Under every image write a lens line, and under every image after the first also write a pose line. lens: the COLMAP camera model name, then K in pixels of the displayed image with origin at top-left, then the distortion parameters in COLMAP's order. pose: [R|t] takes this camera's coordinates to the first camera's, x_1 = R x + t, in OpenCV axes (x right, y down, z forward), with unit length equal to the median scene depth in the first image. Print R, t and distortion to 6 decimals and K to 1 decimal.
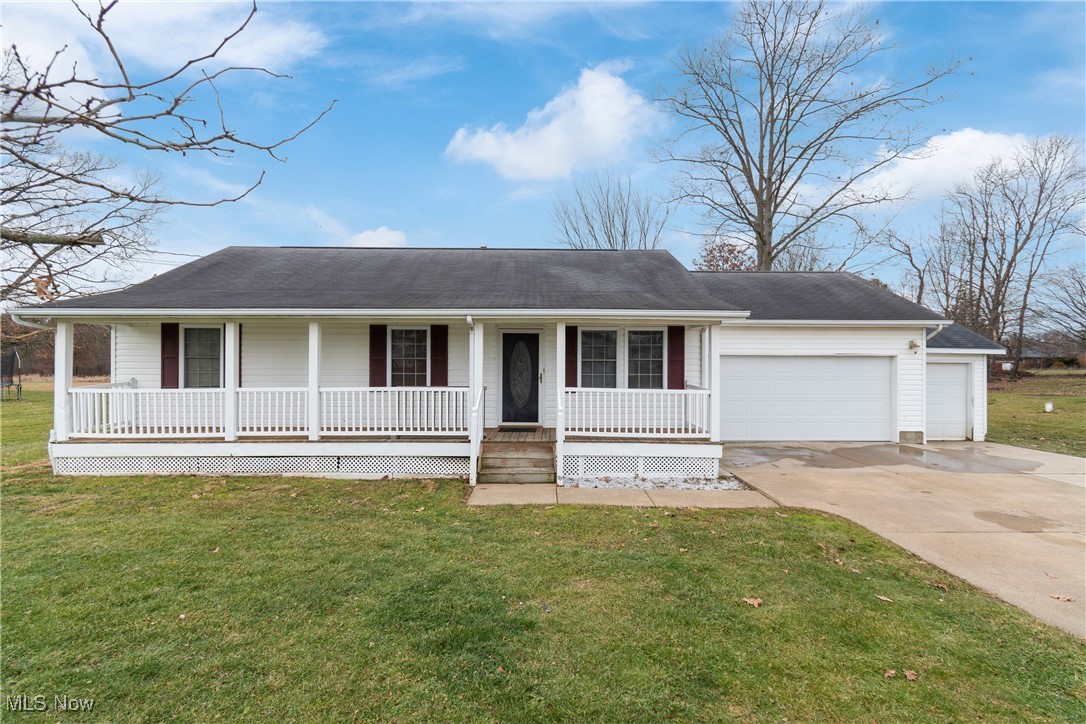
lens RADIAL K [[480.0, 0, 538.9], [0, 480.0, 358.3], [0, 0, 1]] dist [0.004078, 0.000010]
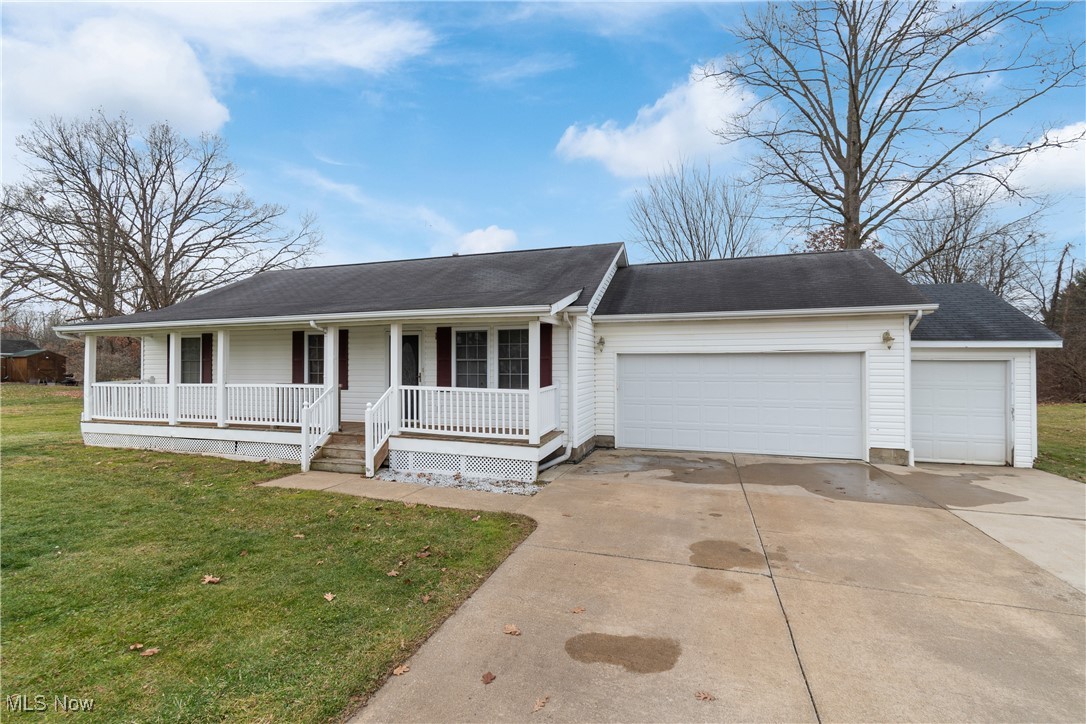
lens RADIAL K [[480.0, 0, 537.0], [0, 480.0, 360.1], [0, 0, 1]] dist [0.004078, 0.000010]
pose [[0.944959, -0.008540, -0.327078, 0.587626], [0.006799, 0.999956, -0.006465, 0.011723], [0.327119, 0.003886, 0.944975, 0.089368]]
